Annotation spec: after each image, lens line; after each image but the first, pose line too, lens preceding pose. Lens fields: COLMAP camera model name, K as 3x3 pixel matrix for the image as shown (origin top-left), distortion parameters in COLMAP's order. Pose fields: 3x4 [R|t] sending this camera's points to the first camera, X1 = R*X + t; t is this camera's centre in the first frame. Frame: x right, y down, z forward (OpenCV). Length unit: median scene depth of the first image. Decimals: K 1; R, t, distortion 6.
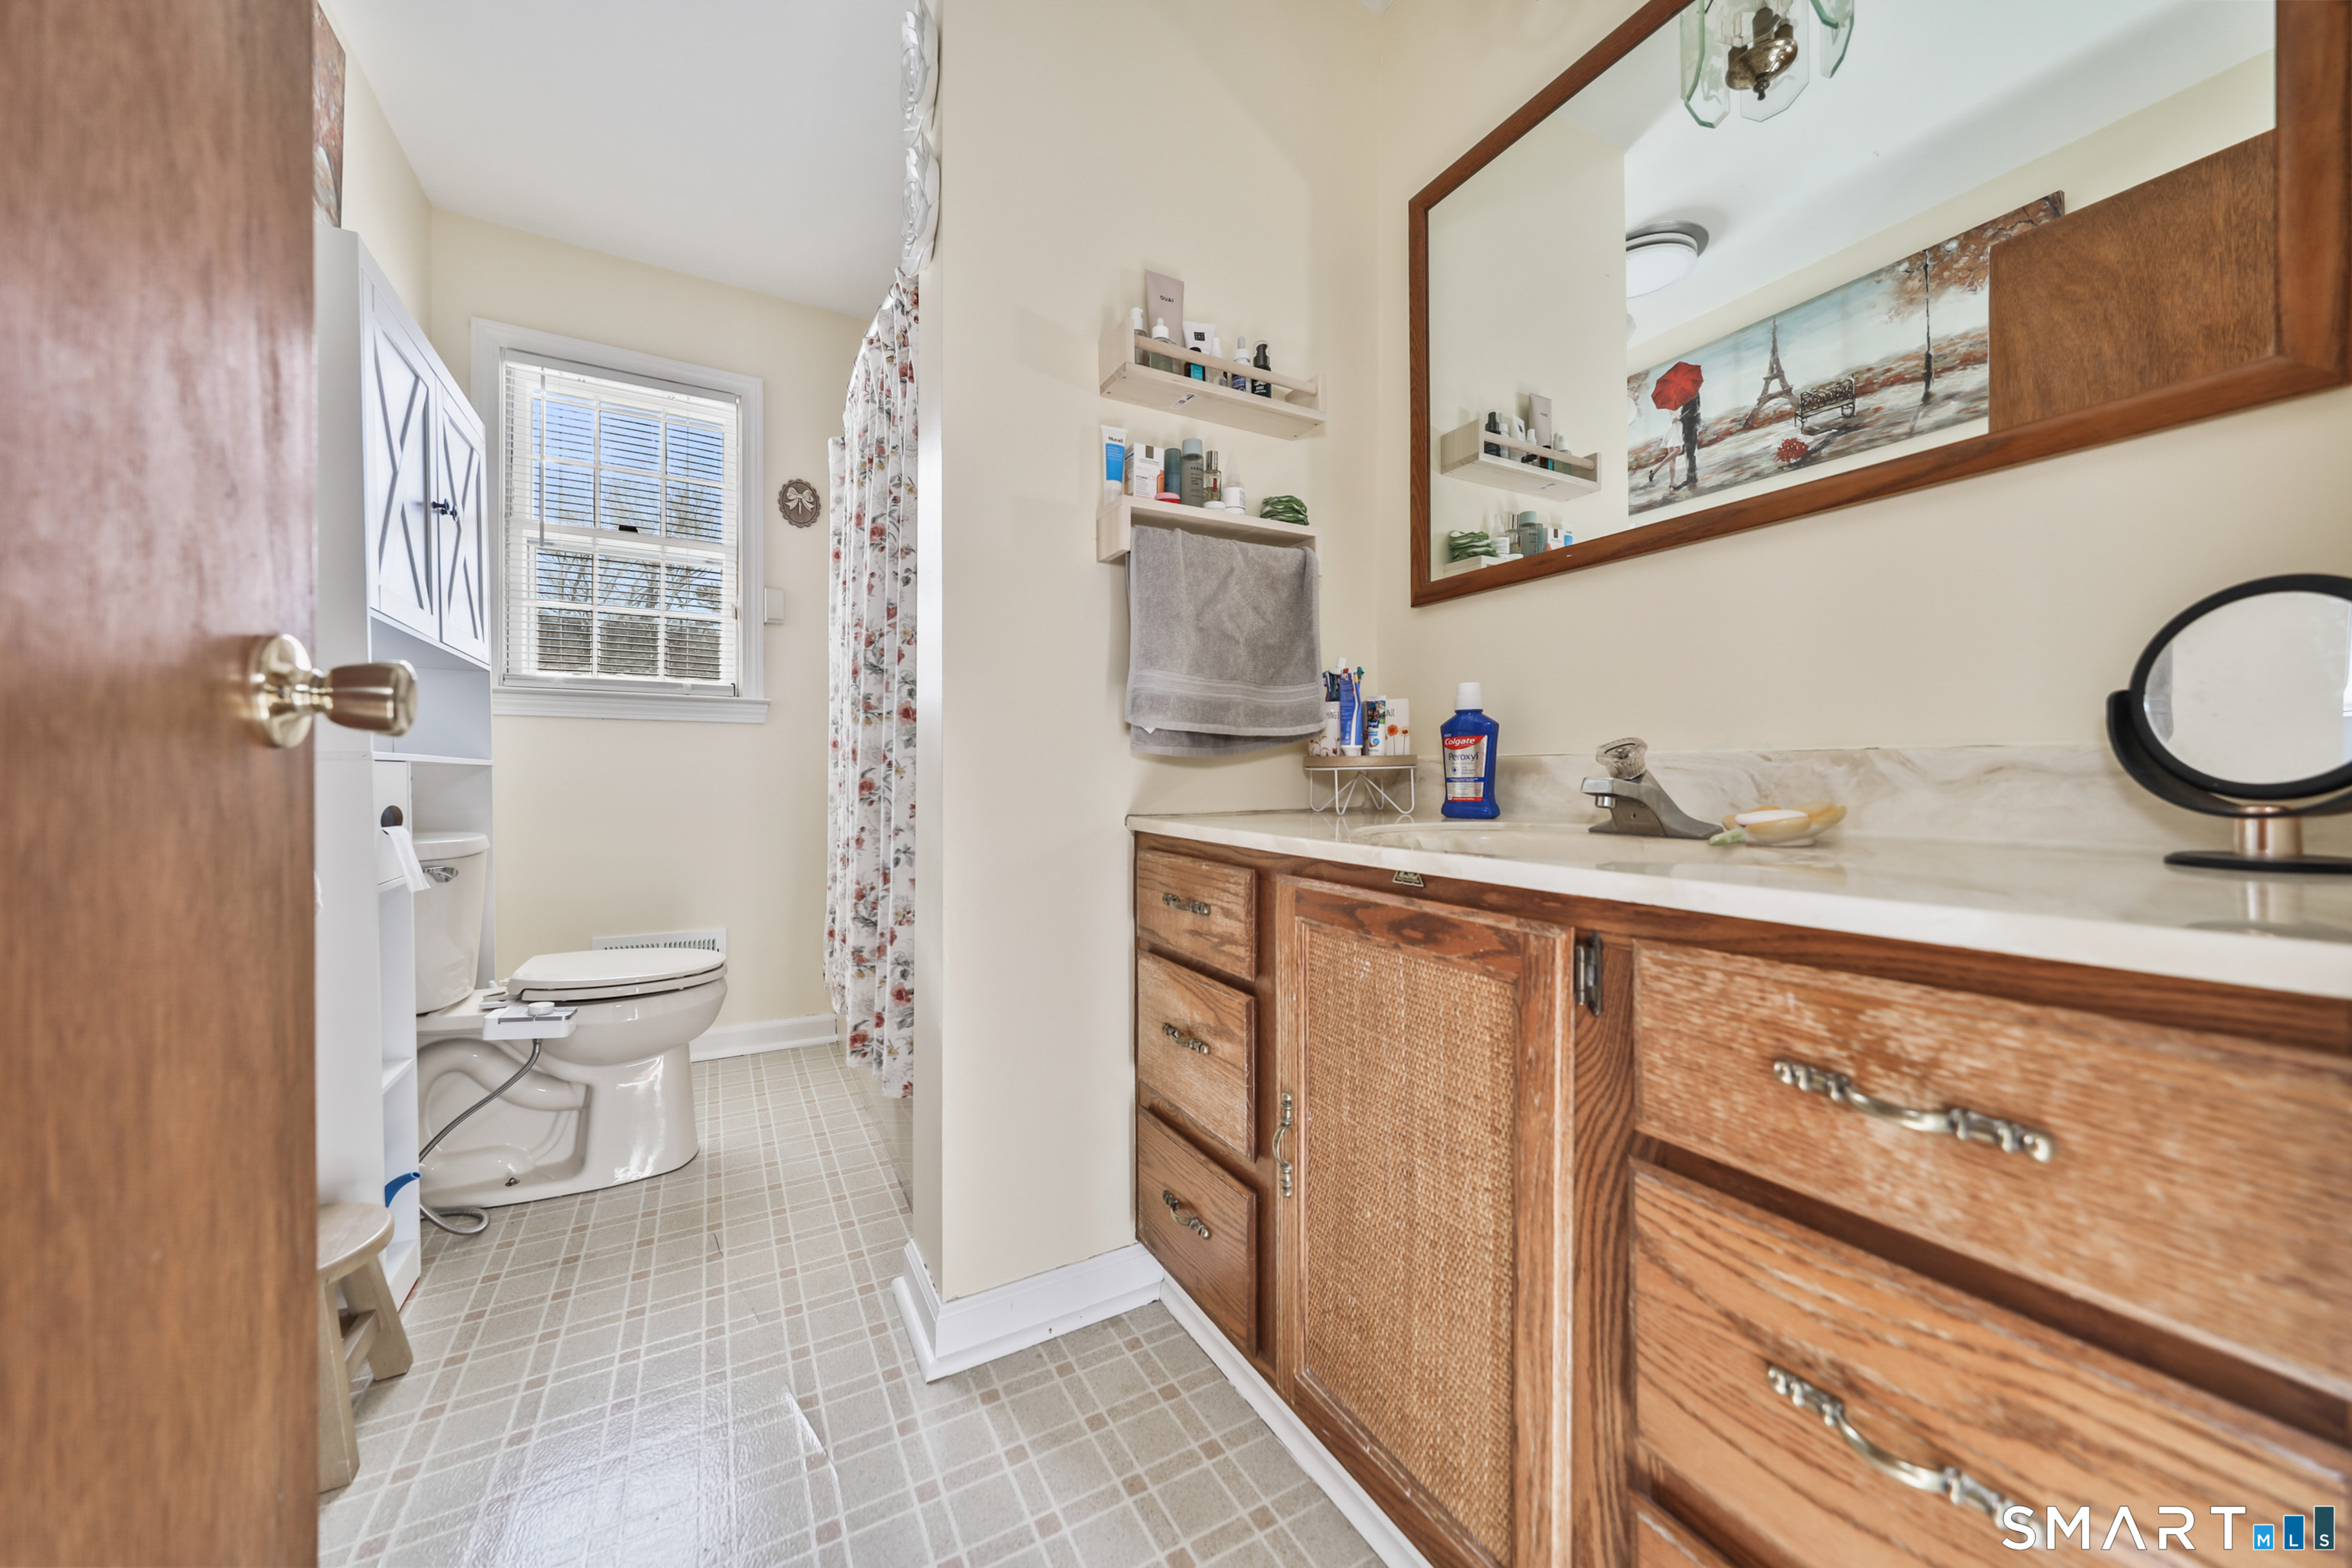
lens RADIAL K [[837.6, 0, 1177.0], [0, 837.6, 778.9], [0, 0, 1]] dist [0.003790, 0.000003]
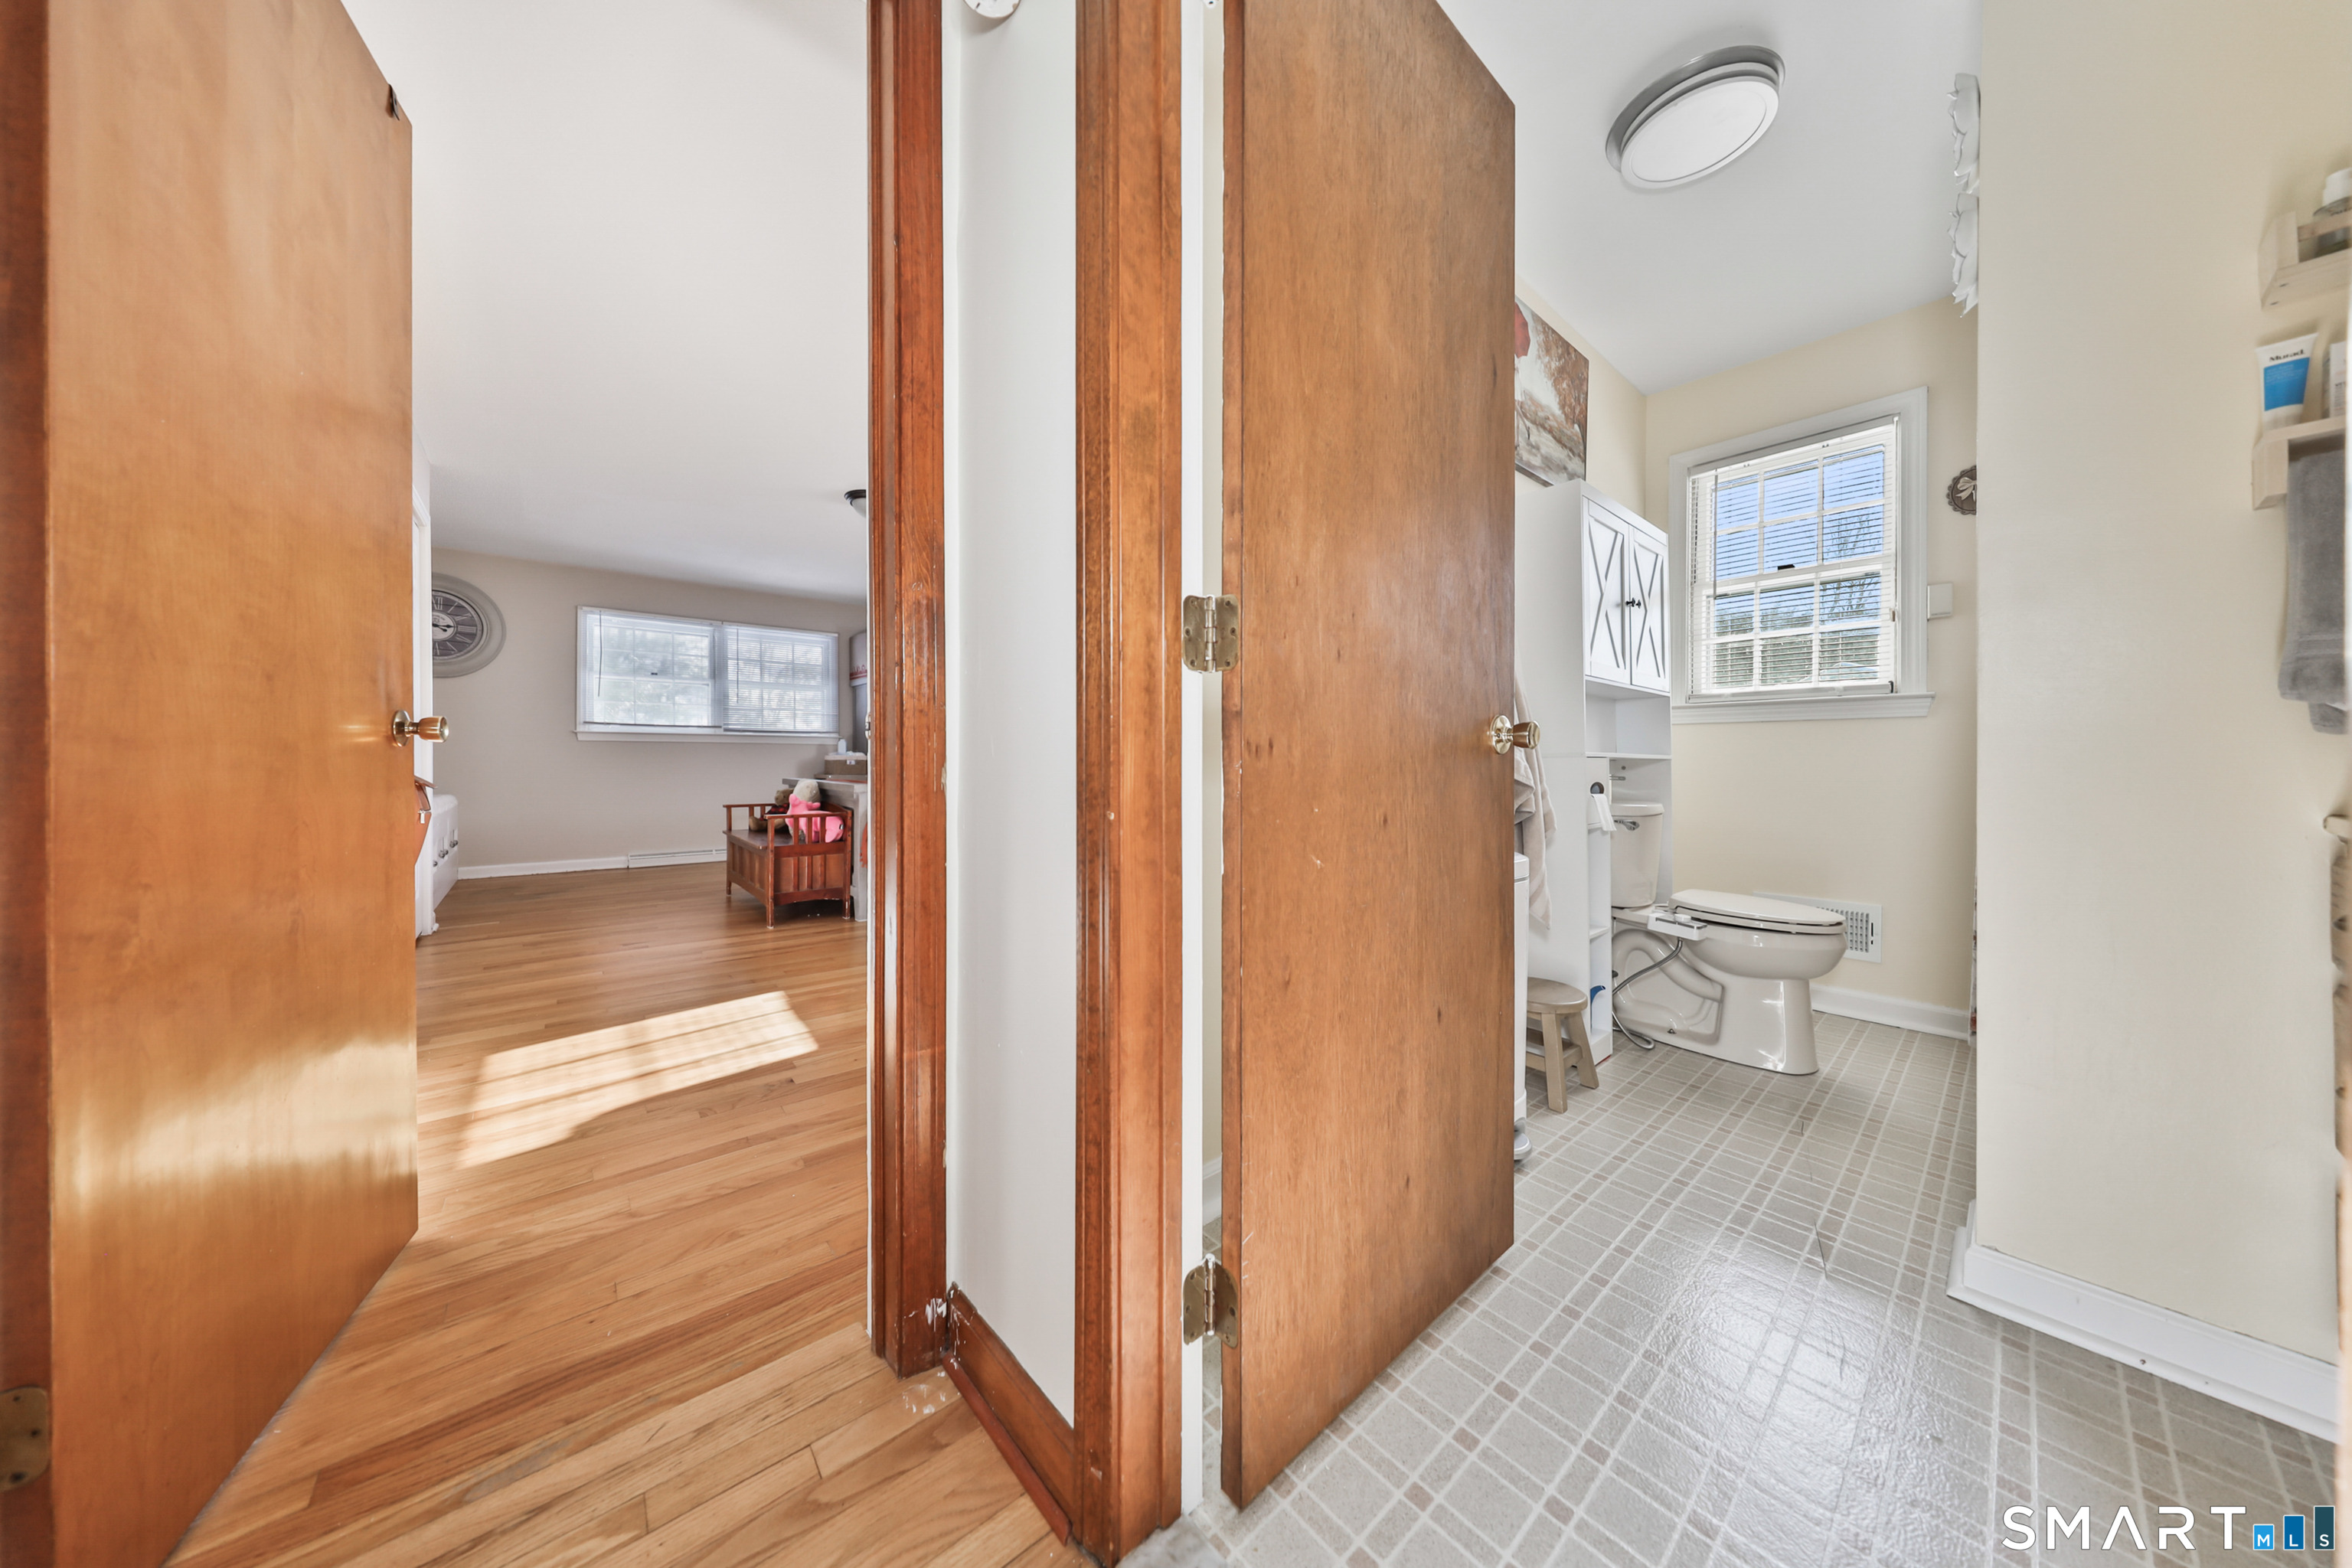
lens RADIAL K [[725.5, 0, 1169.5], [0, 725.5, 769.2], [0, 0, 1]] dist [0.000955, 0.000400]
pose [[0.208591, 0.005167, -0.977989, 0.306359], [-0.005271, 0.999977, 0.004159, 0.002668], [0.977989, 0.004288, 0.208613, -0.169671]]
